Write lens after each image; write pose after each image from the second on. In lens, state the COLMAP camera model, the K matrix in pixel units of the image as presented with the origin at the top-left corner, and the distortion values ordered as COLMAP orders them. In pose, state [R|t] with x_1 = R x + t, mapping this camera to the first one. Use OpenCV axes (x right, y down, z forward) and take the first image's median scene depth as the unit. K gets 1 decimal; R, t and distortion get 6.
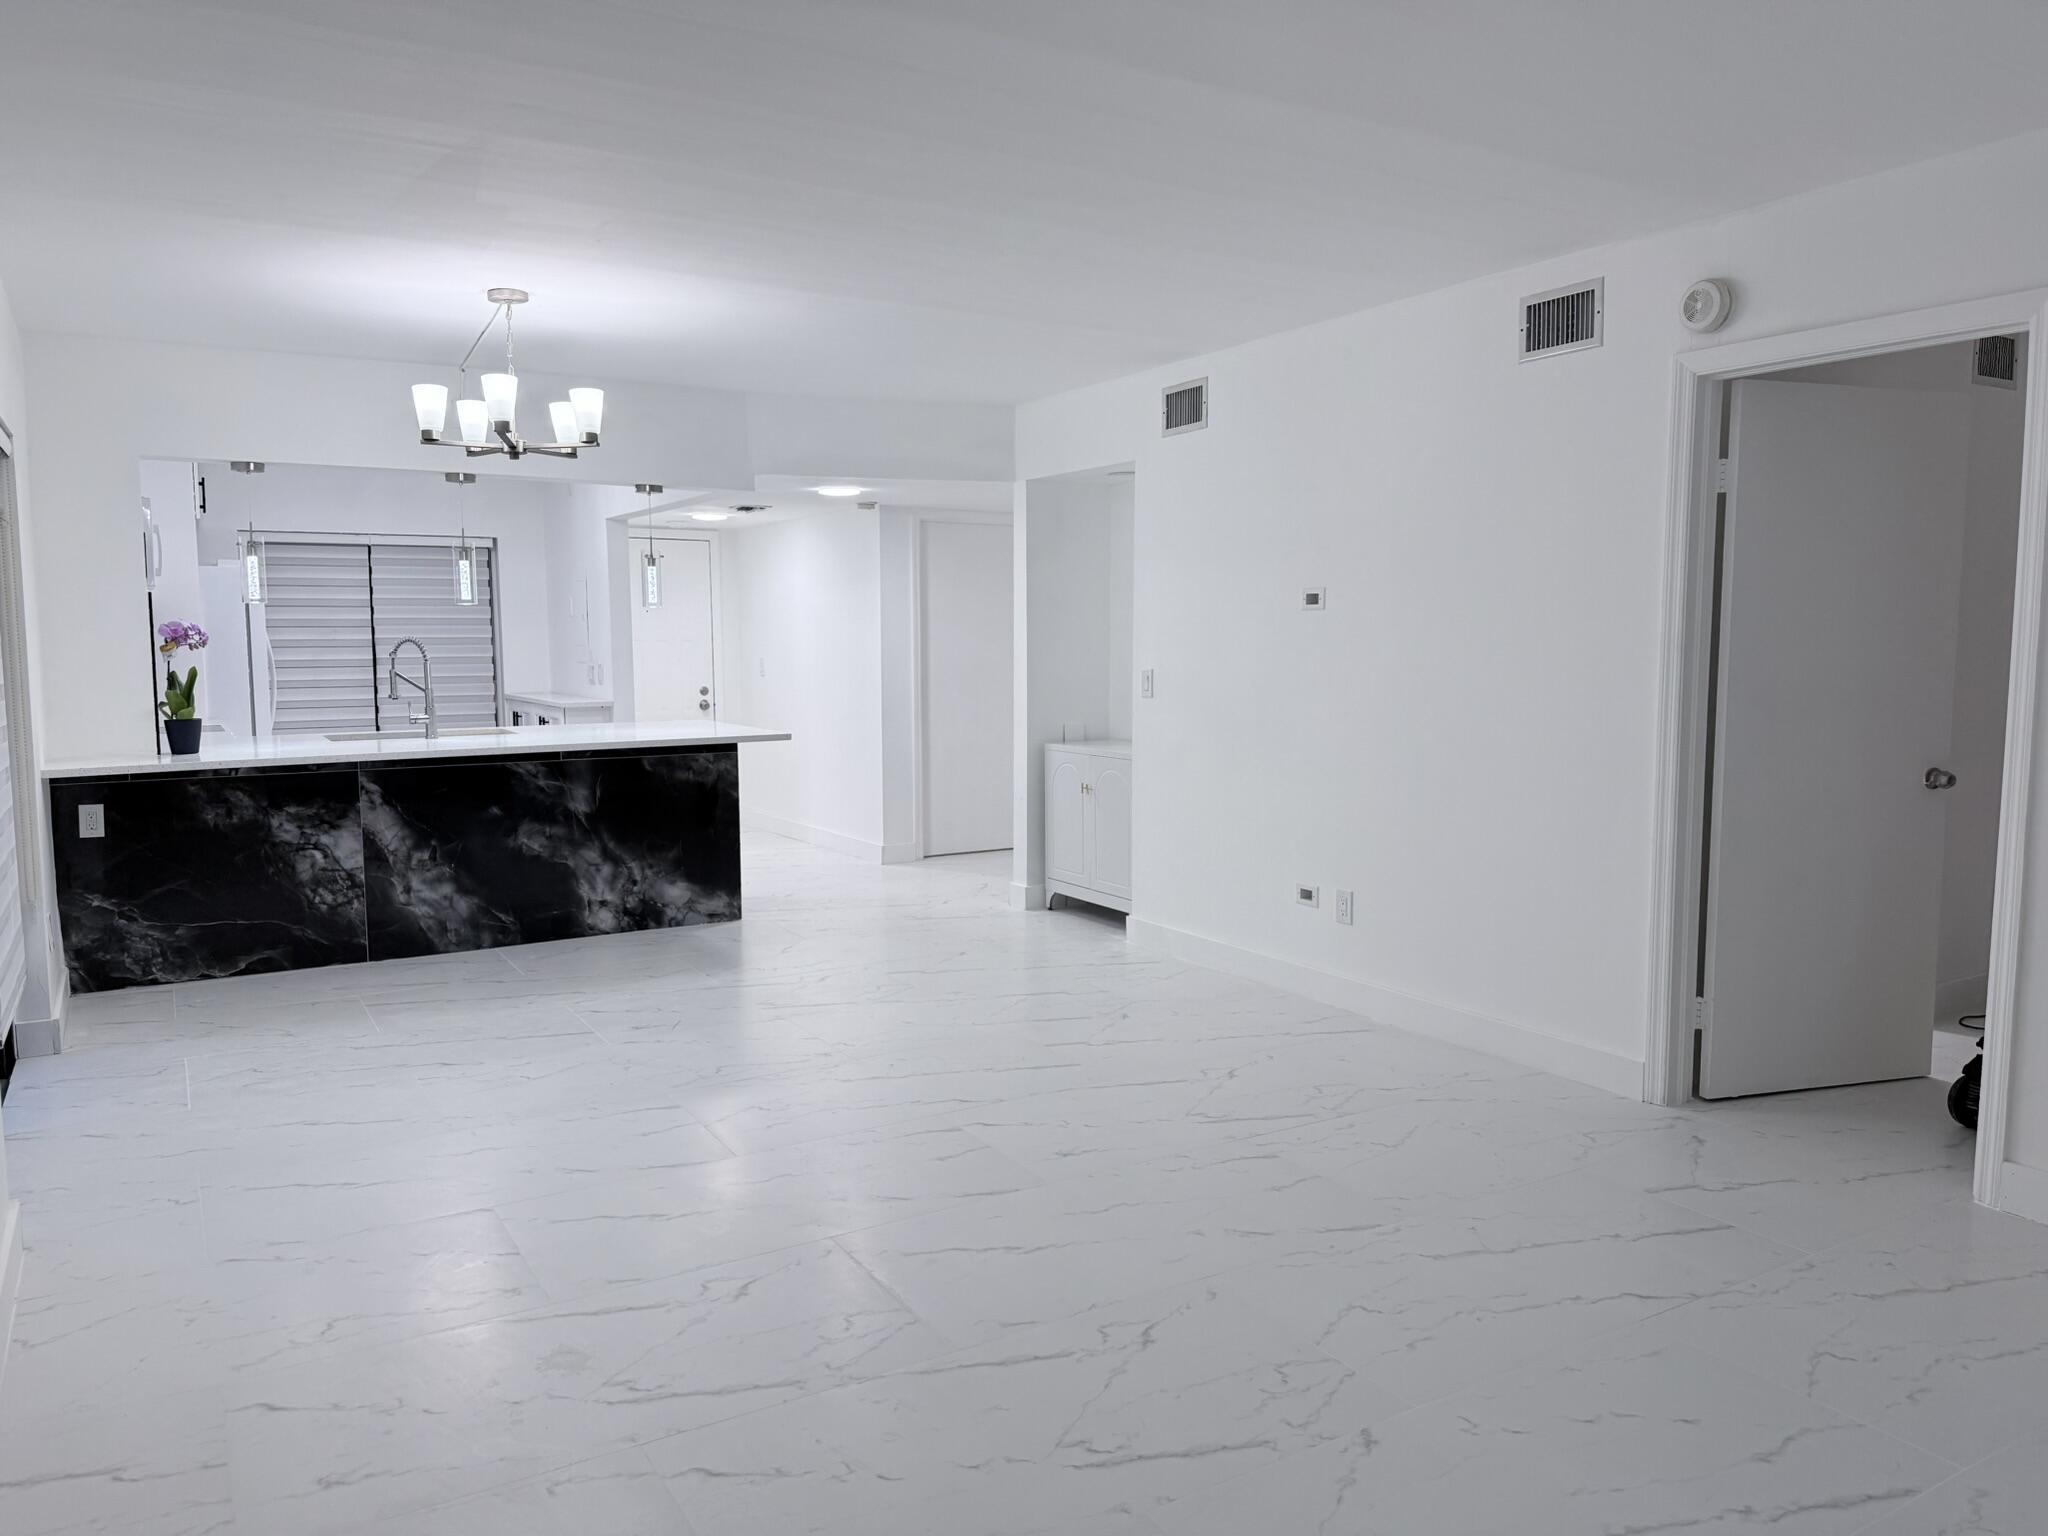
lens RADIAL K [[1419.6, 0, 1024.0], [0, 1419.6, 768.0], [0, 0, 1]] dist [0.142566, -0.211878]
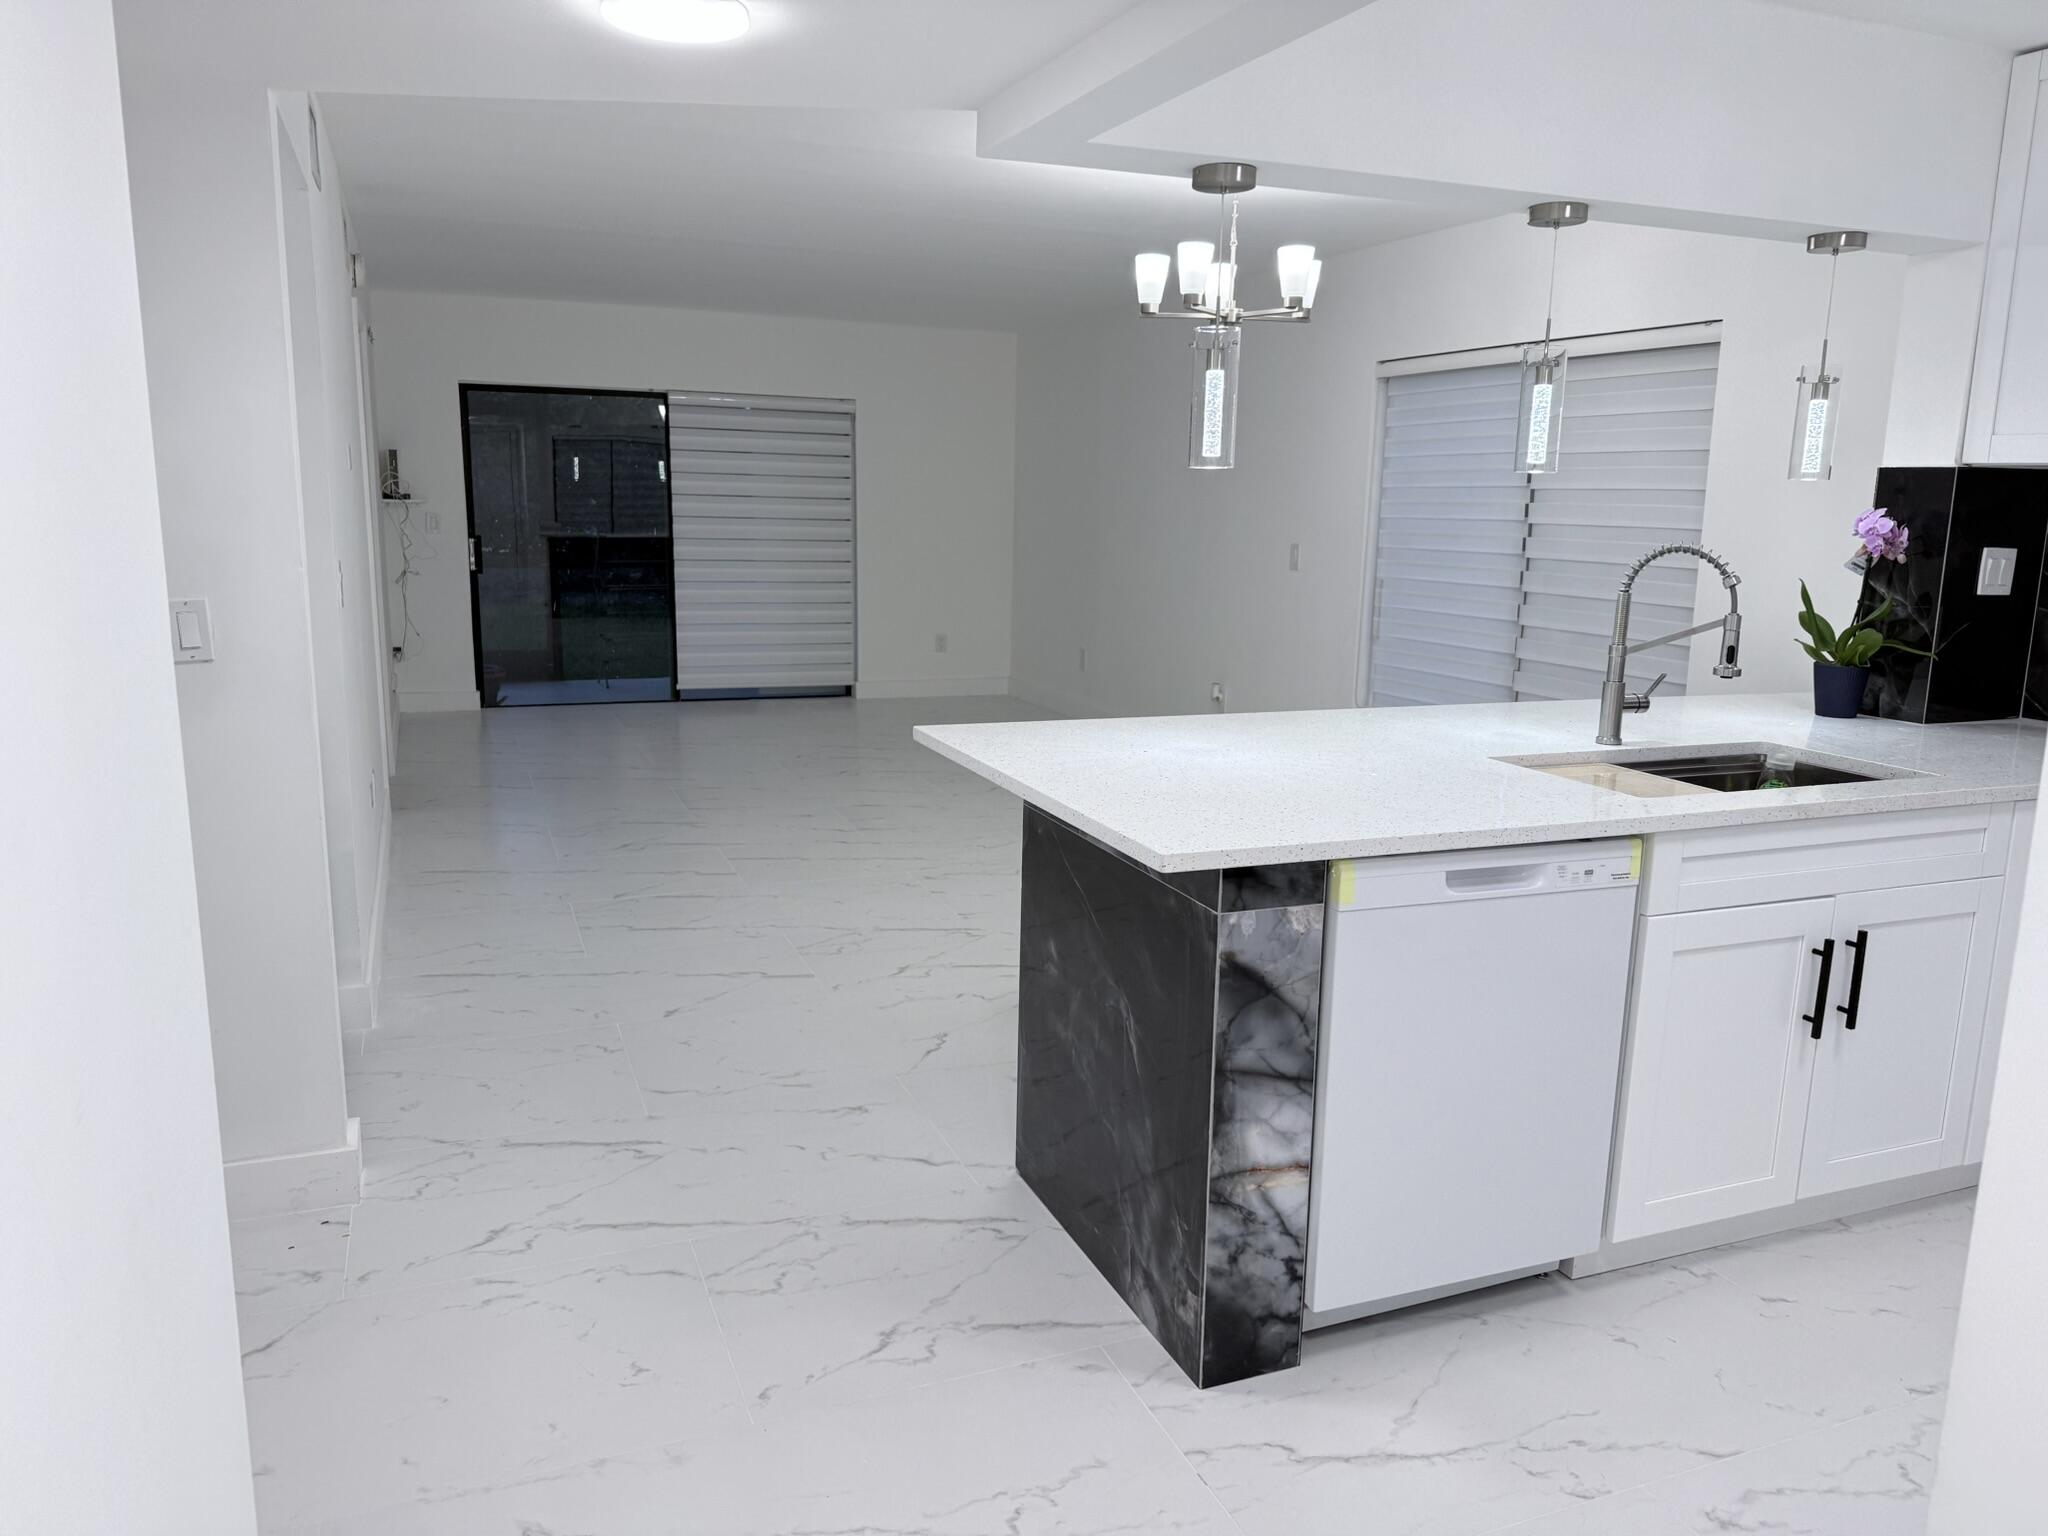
lens RADIAL K [[1419.6, 0, 1024.0], [0, 1419.6, 768.0], [0, 0, 1]] dist [0.142566, -0.211878]
pose [[-0.987239, -0.042449, 0.153481, -0.398976], [0.003164, 0.958397, 0.285422, -0.182127], [-0.159212, 0.282265, -0.946033, 1.740195]]
